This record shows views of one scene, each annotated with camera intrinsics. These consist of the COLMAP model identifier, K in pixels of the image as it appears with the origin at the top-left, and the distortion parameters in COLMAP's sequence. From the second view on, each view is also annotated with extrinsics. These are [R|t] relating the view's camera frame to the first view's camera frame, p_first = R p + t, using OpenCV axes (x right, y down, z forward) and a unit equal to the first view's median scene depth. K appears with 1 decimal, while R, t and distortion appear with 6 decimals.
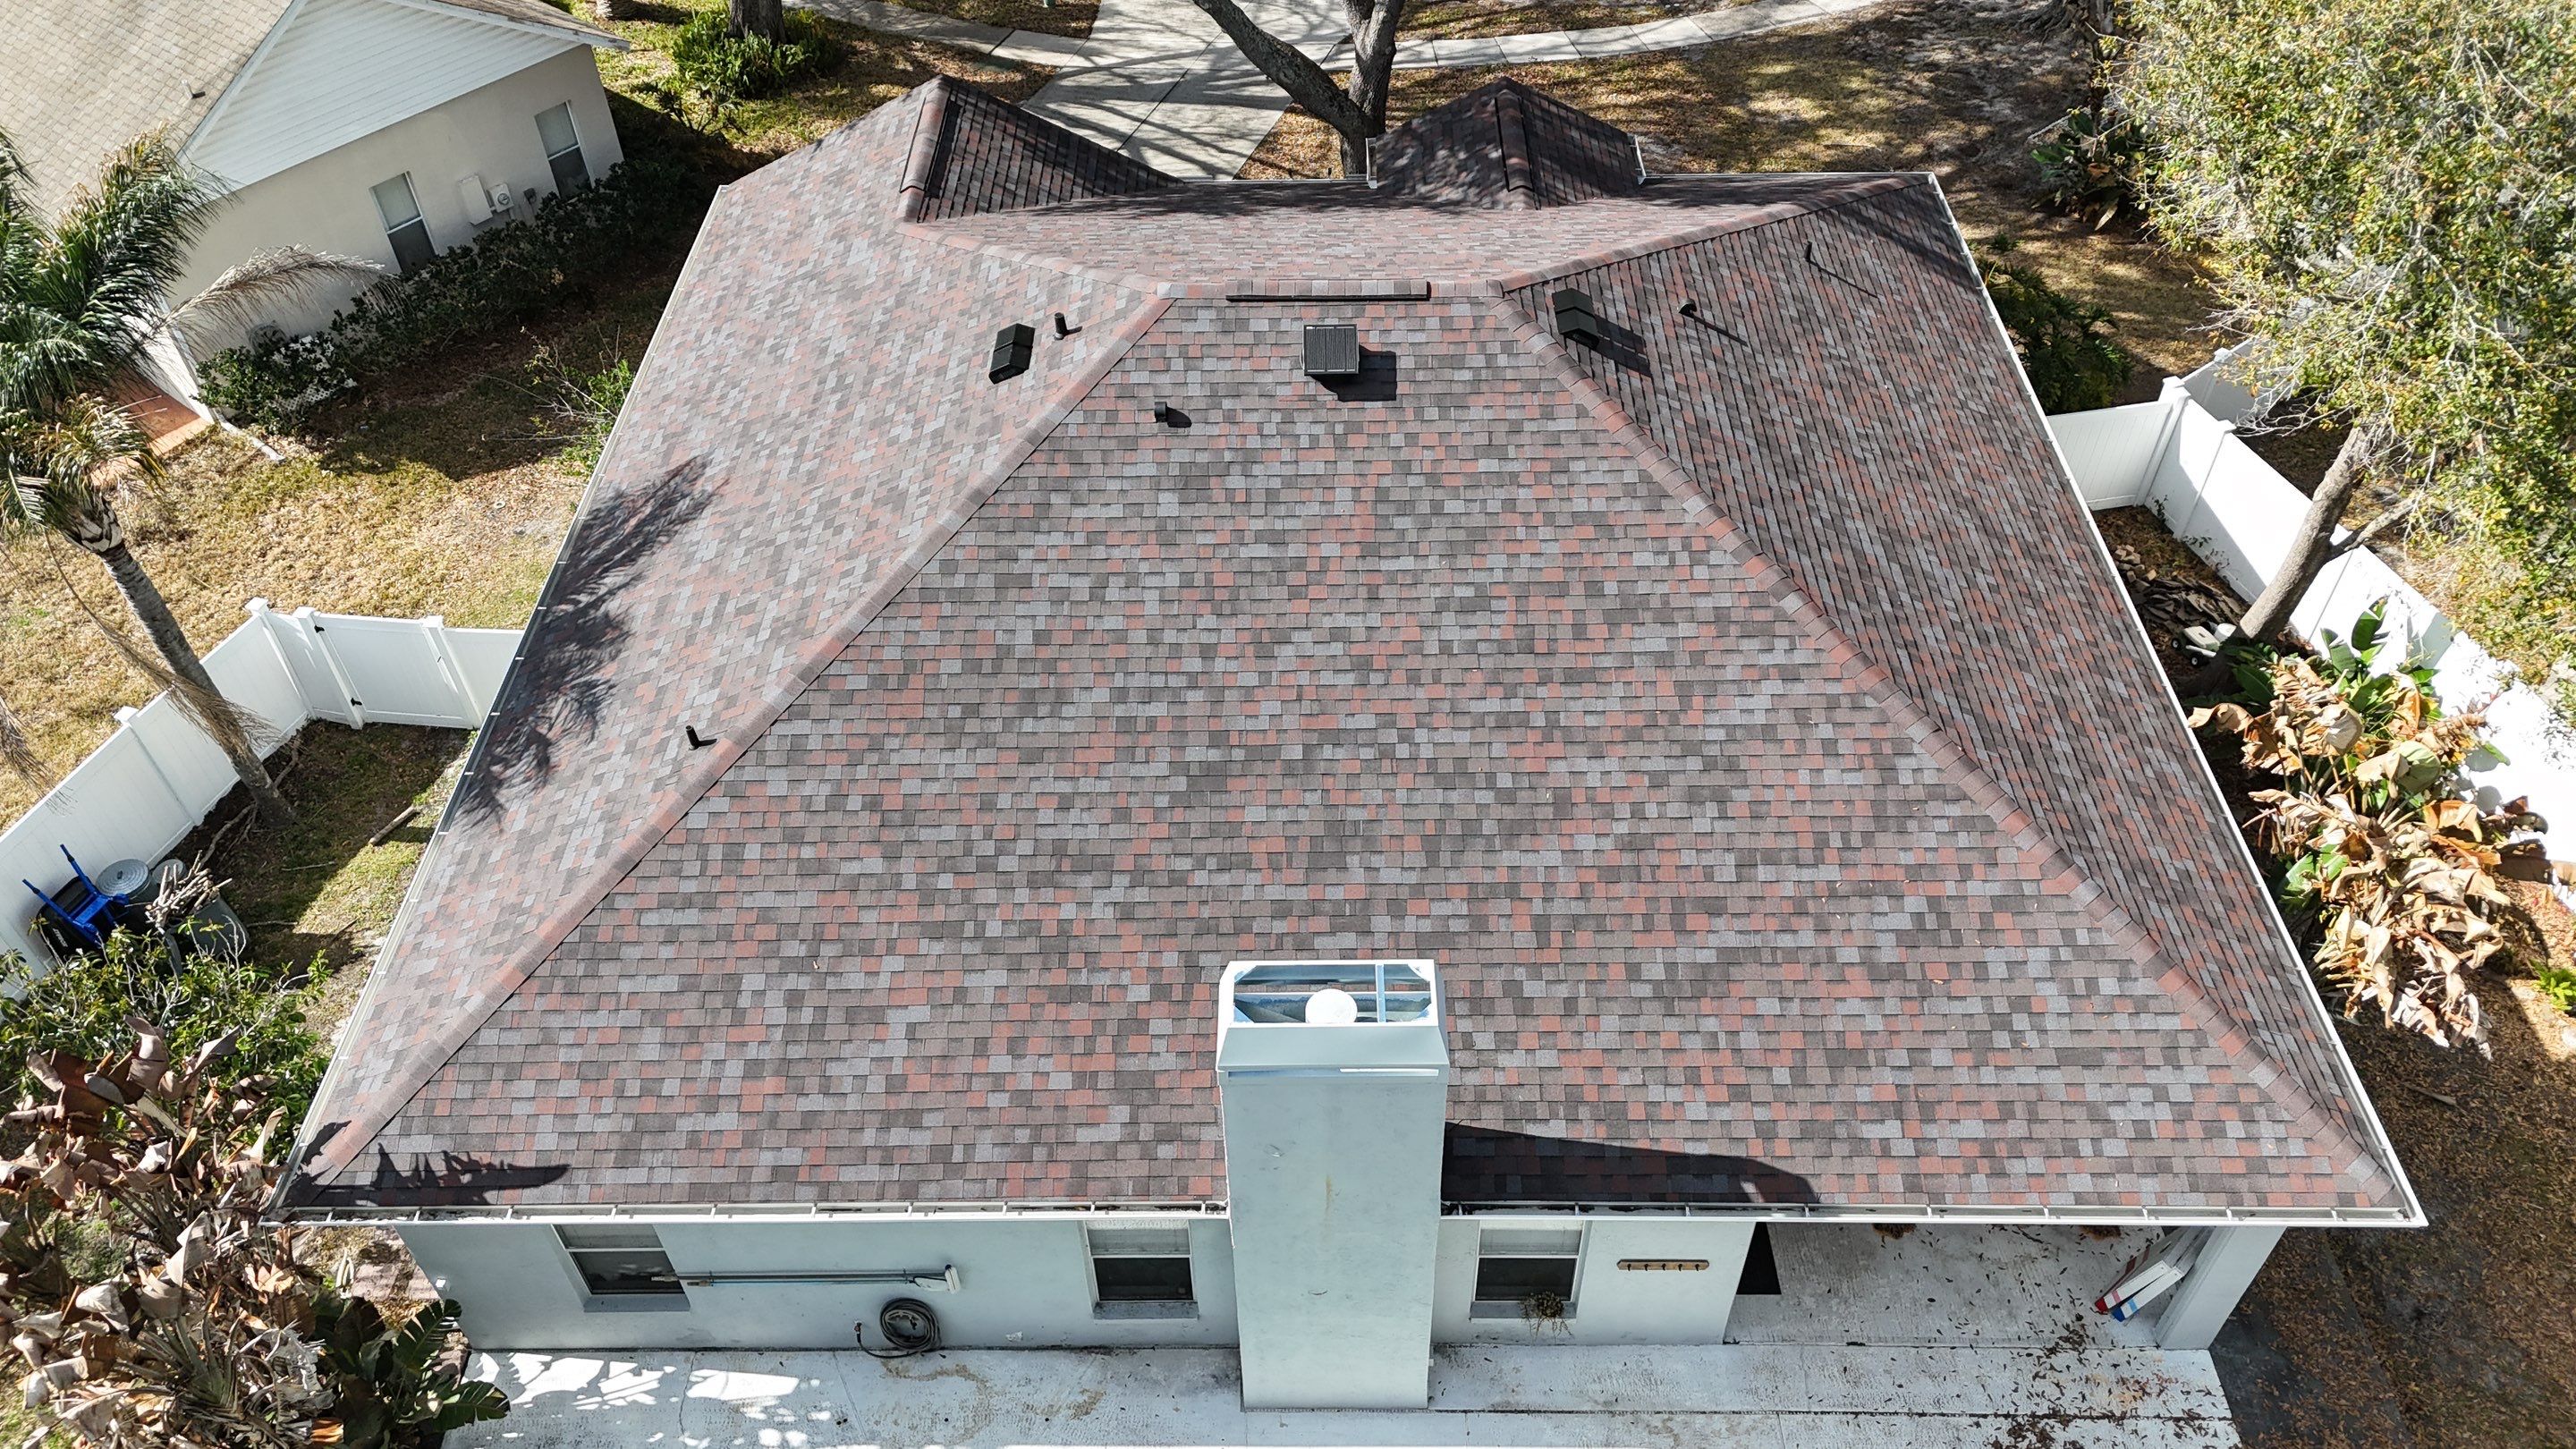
lens RADIAL K [[1892.9, 0, 1285.6], [0, 1892.9, 729.6], [0, 0, 1]] dist [0.072846, -0.053371]
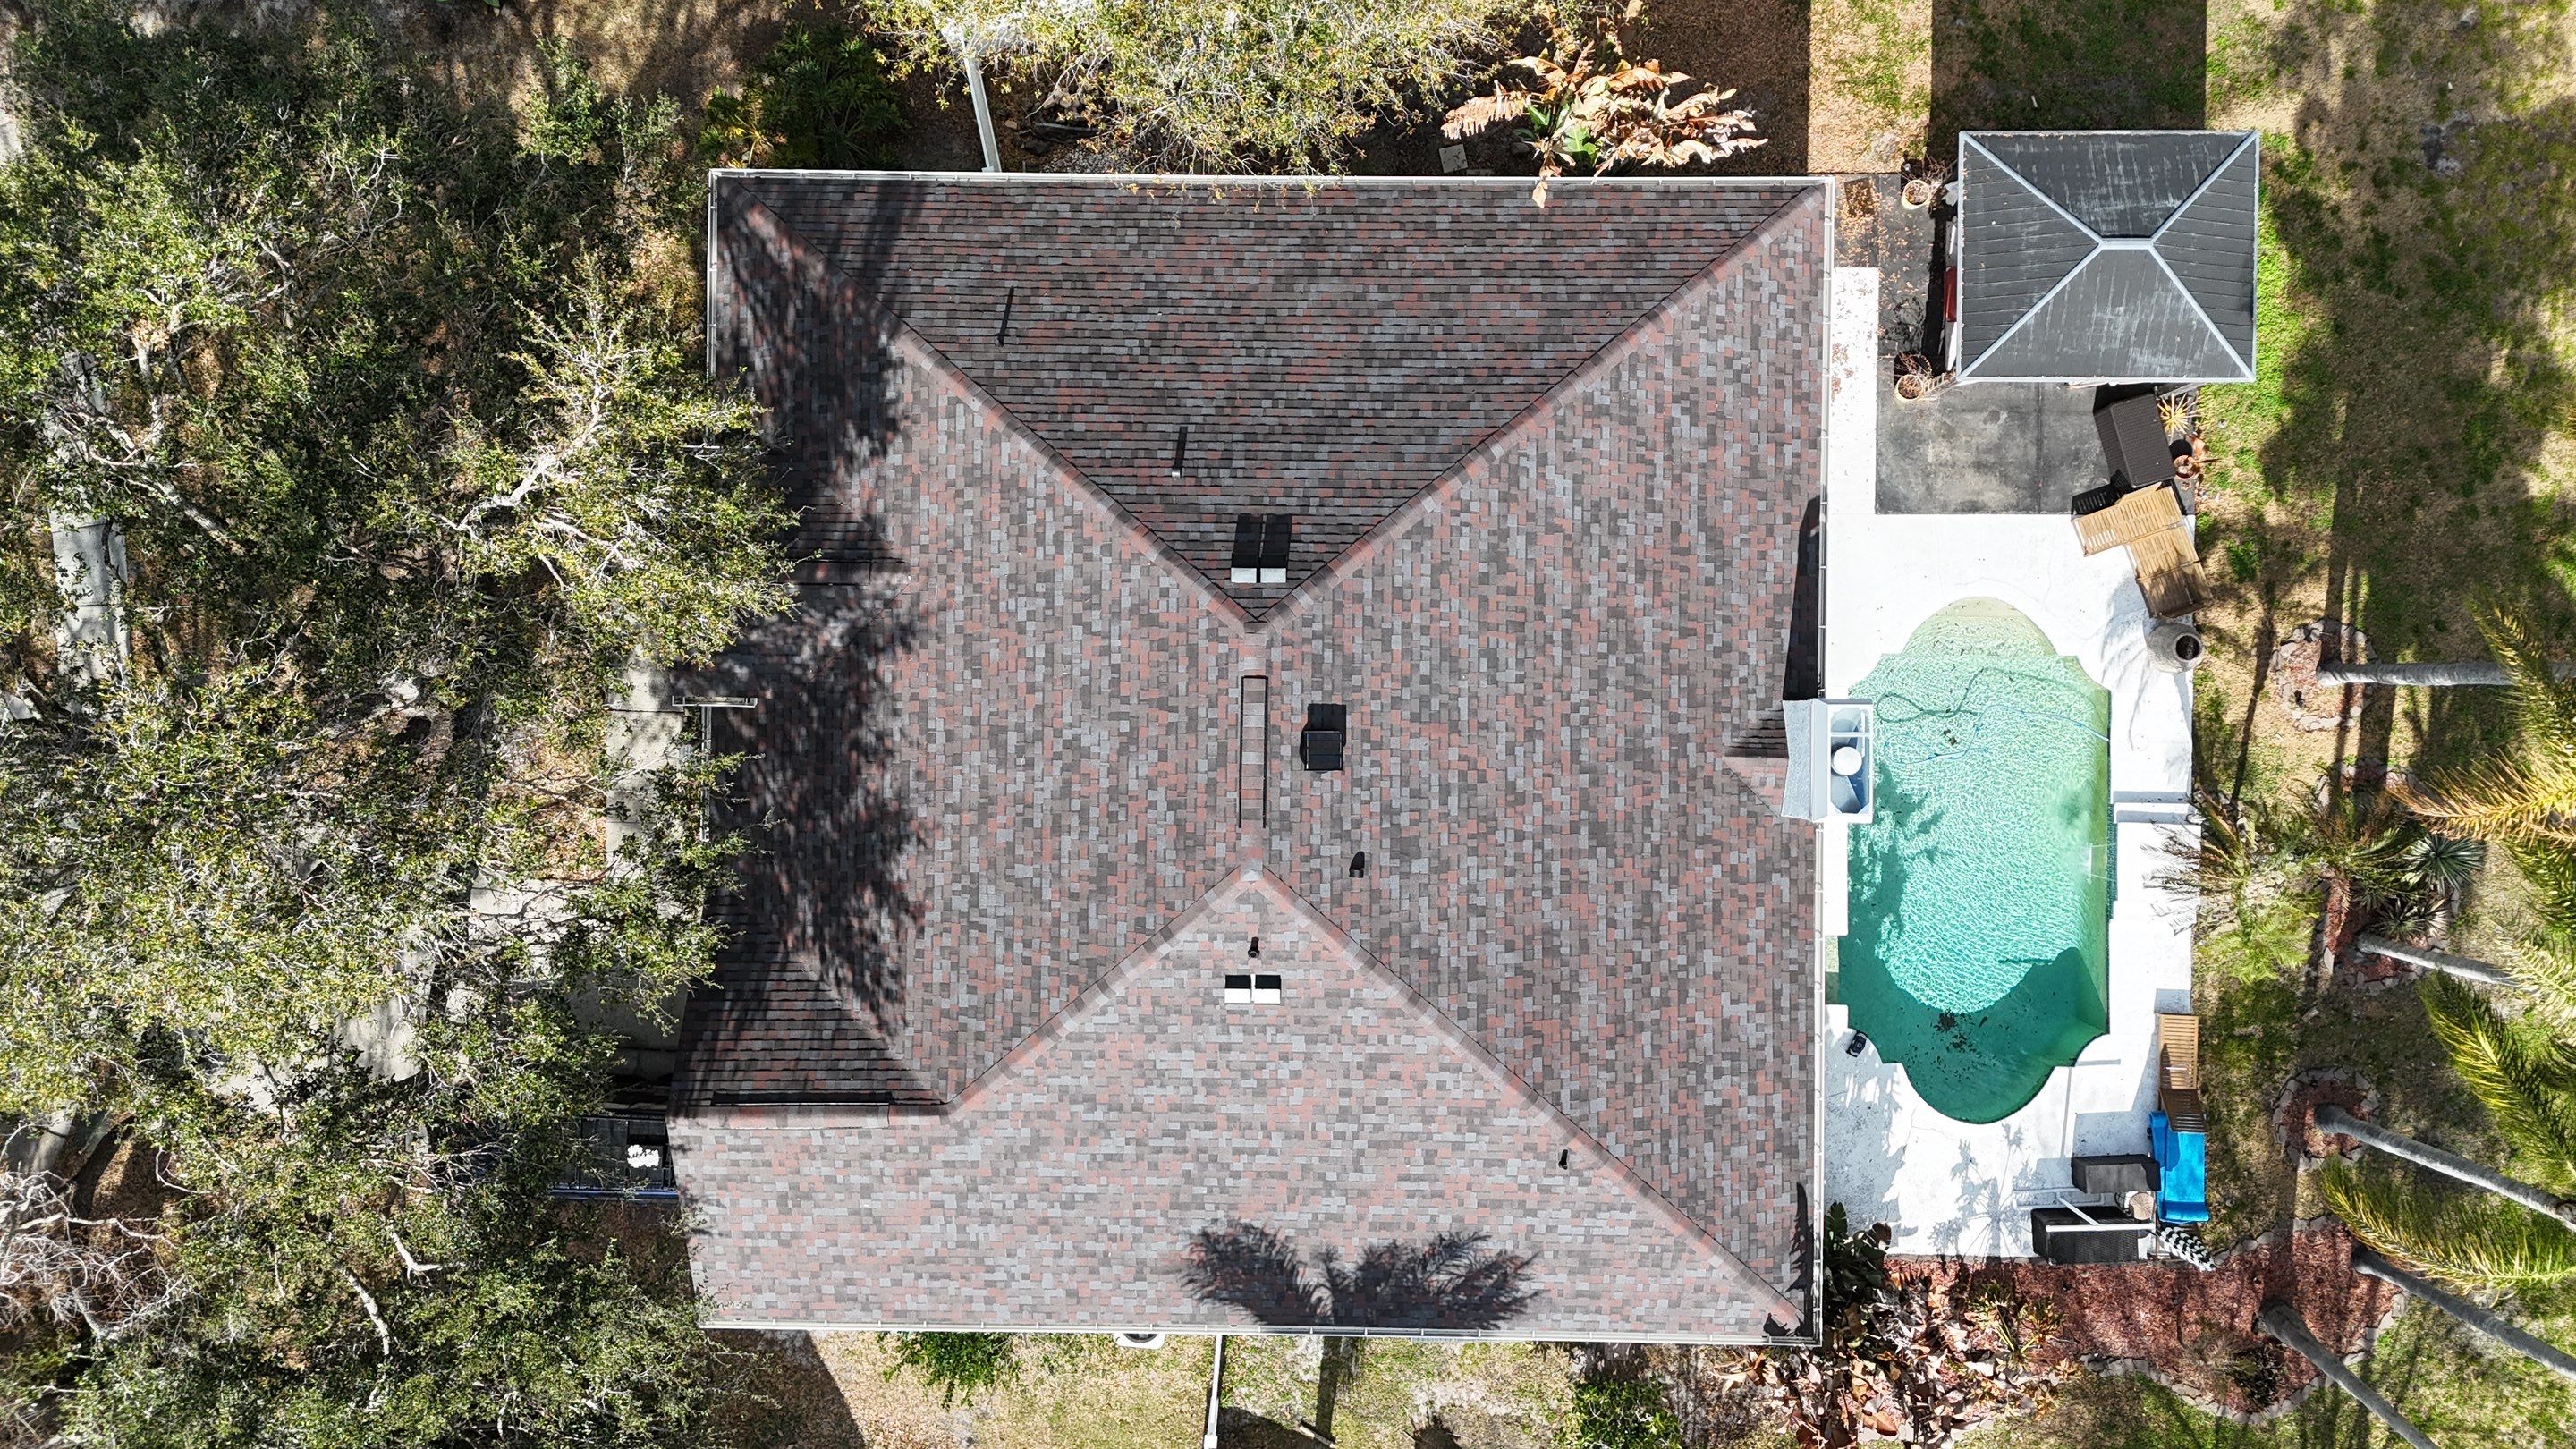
lens RADIAL K [[1892.9, 0, 1290.3], [0, 1892.9, 729.4], [0, 0, 1]] dist [0.072846, -0.053371]
pose [[0.003201, -0.999717, 0.023581, 0.007980], [0.718371, 0.018703, 0.695408, -1.221469], [-0.695652, 0.014713, 0.718228, 0.033984]]
